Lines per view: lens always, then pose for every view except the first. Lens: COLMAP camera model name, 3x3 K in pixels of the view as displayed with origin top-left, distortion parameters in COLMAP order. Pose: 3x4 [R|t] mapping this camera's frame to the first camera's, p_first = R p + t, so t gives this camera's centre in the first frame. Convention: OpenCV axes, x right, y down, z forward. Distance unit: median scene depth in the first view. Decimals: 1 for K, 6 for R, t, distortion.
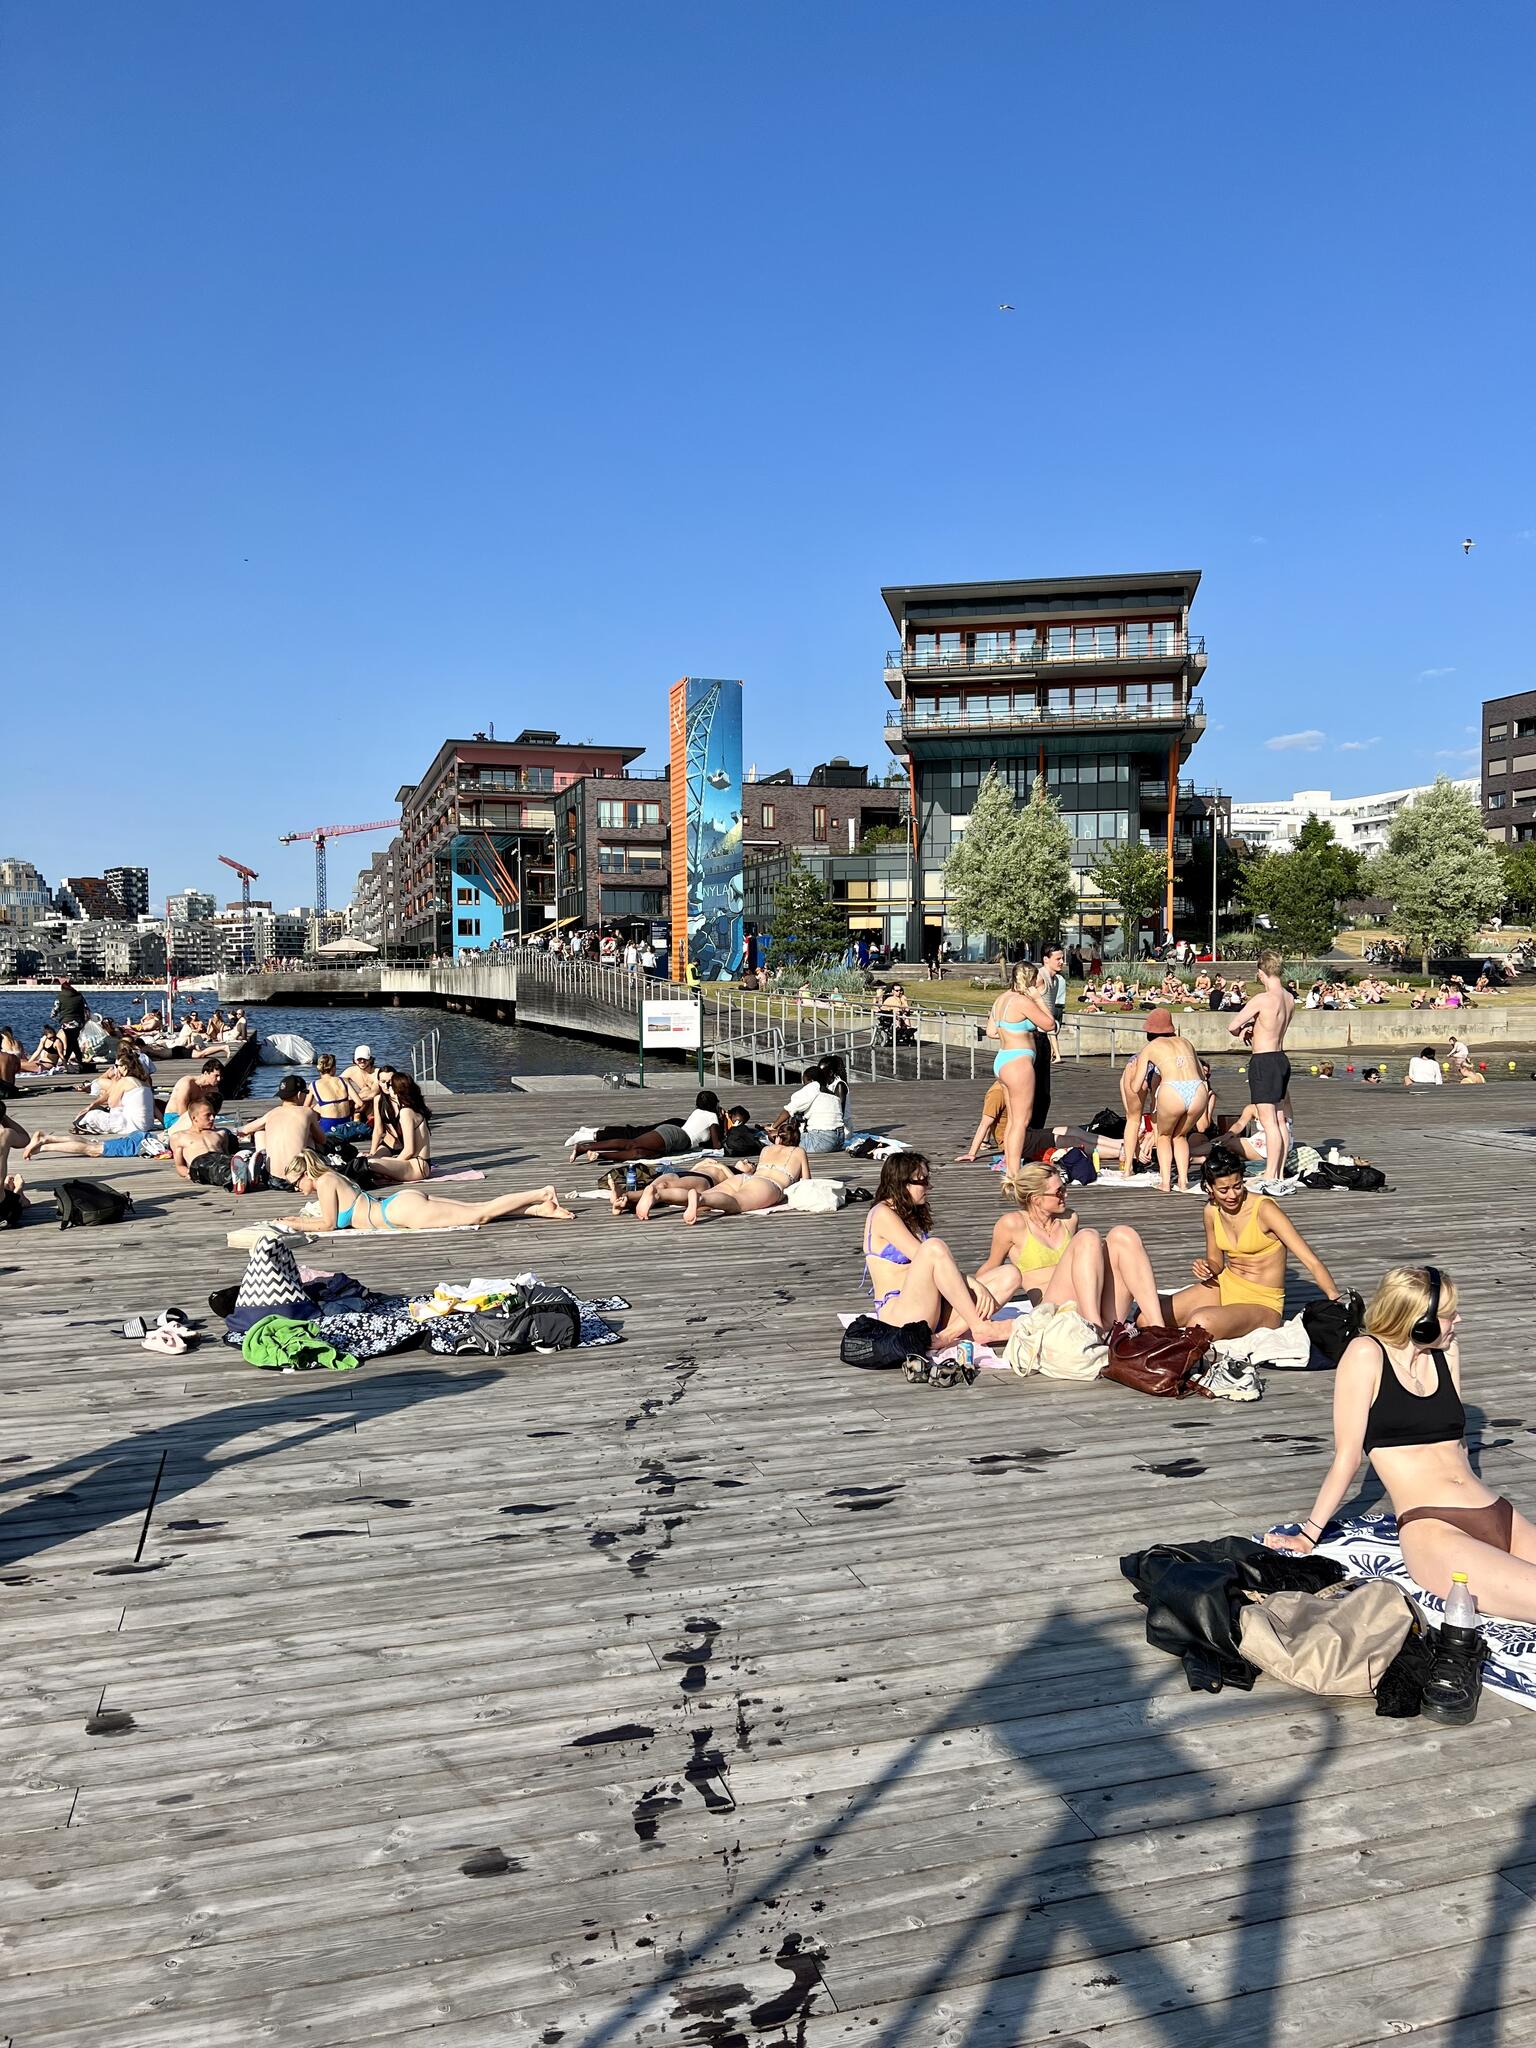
lens RADIAL K [[1537.6, 0, 770.6], [0, 1537.6, 1045.8], [0, 0, 1]] dist [0.041335, -0.001095]
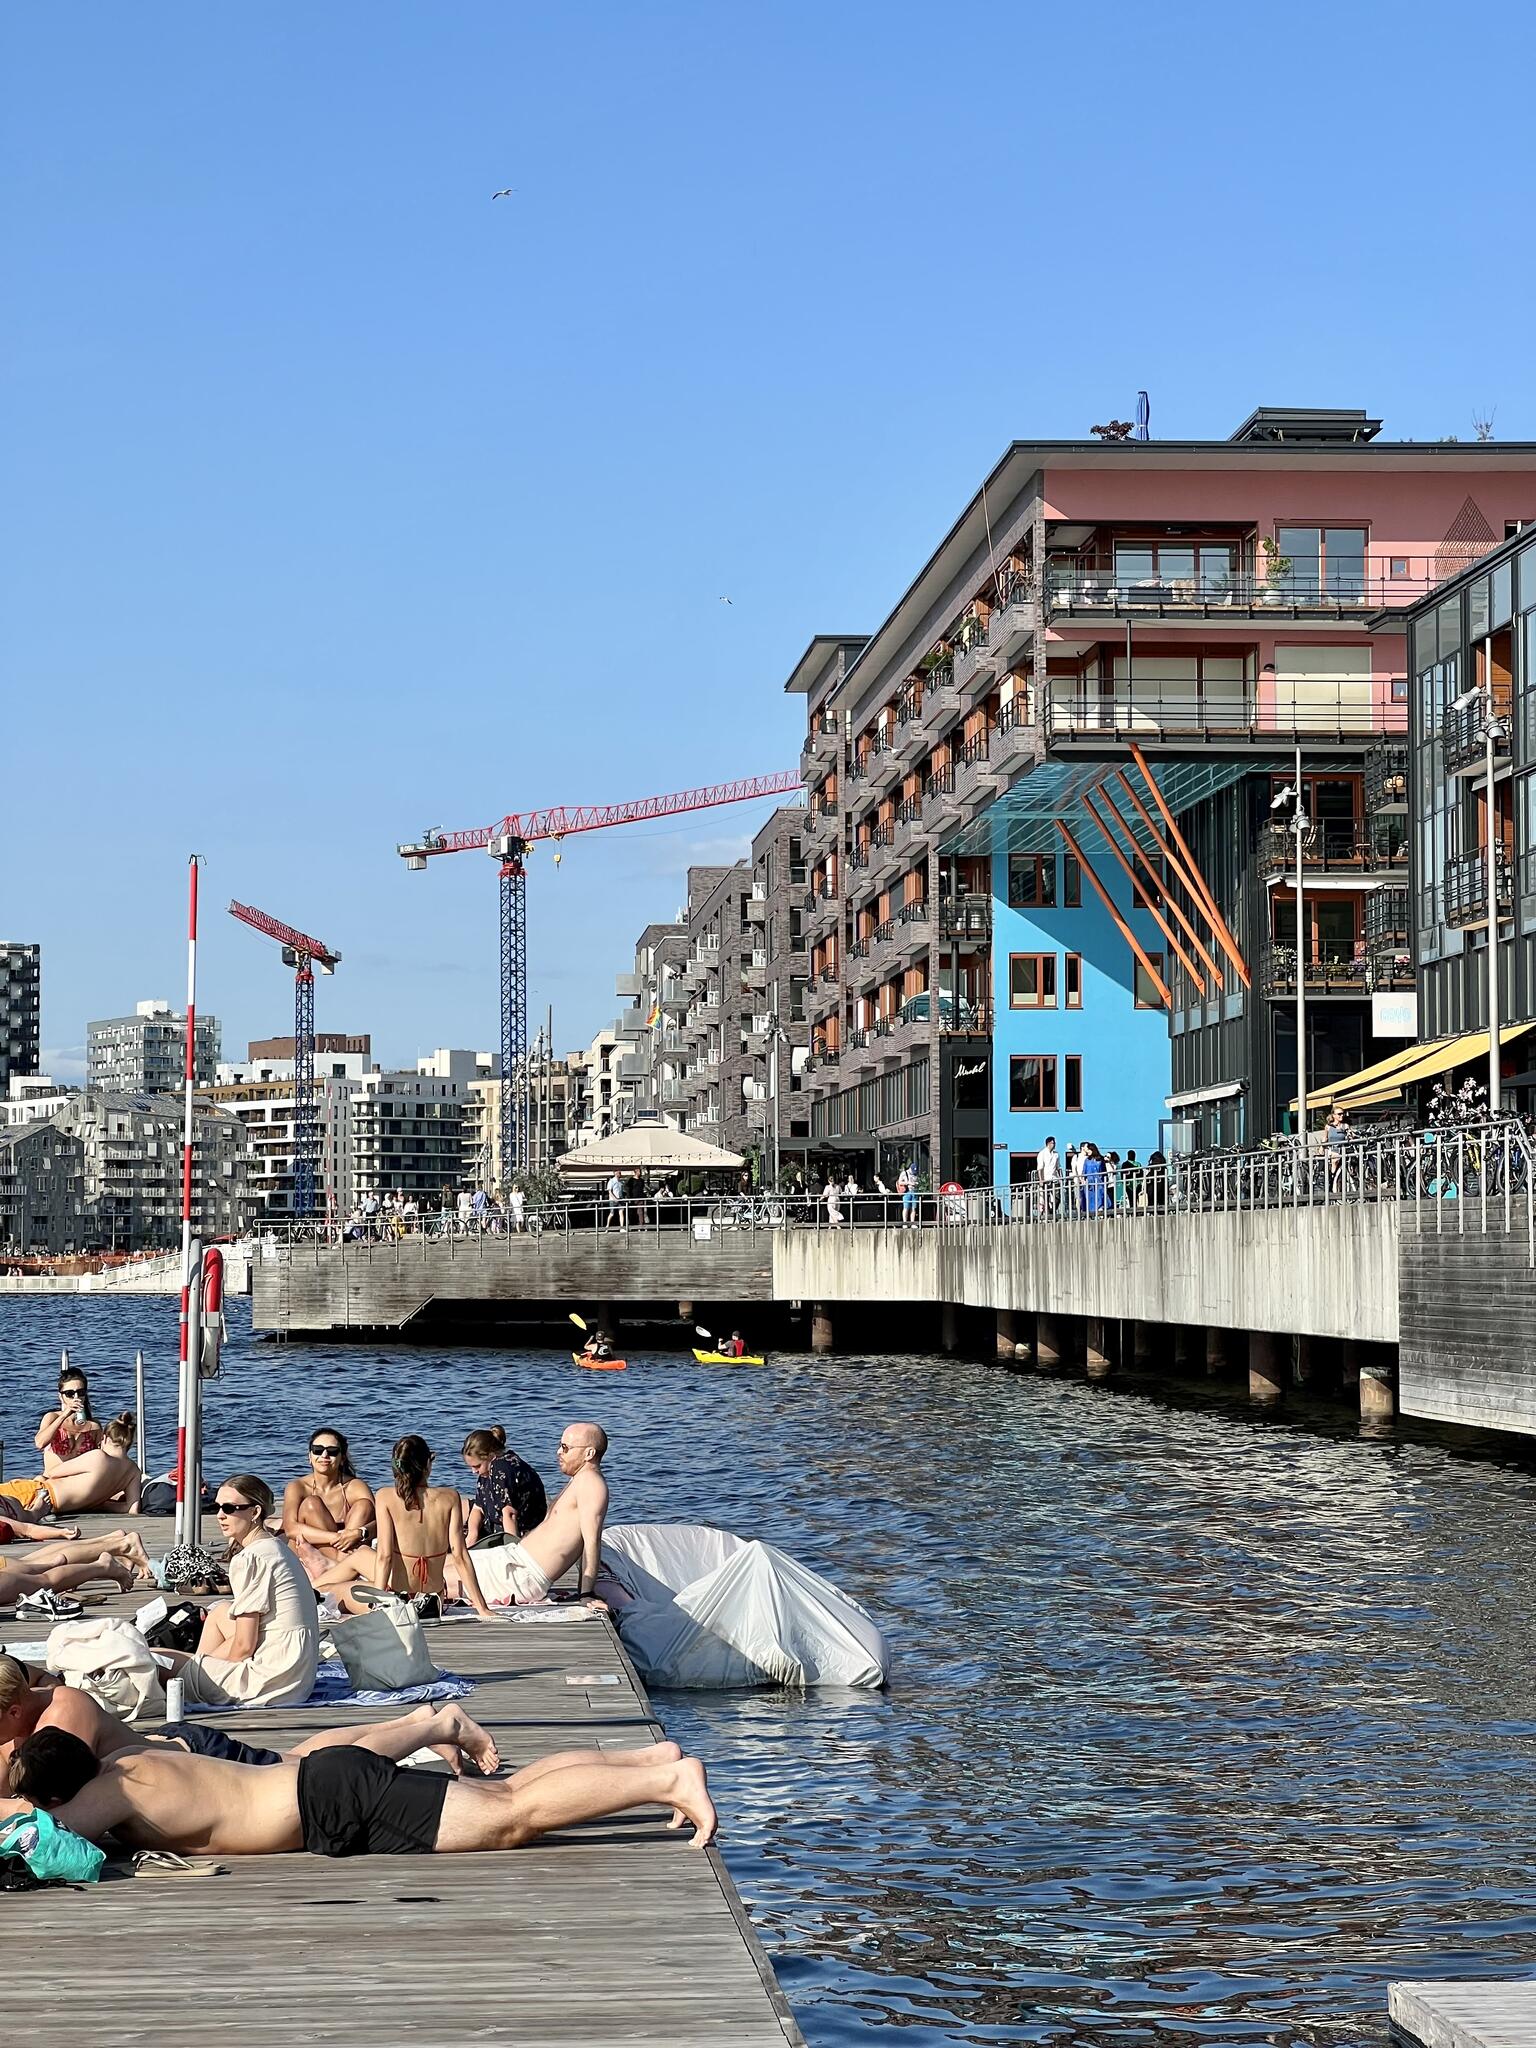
lens RADIAL K [[4550.9, 0, 768.0], [0, 4550.9, 1024.0], [0, 0, 1]] dist [0.004970, 0.102073]
pose [[0.975569, -0.012745, -0.219325, -0.055430], [-0.008010, 0.995589, -0.093480, -0.005632], [0.219549, 0.092953, 0.971163, 0.132468]]
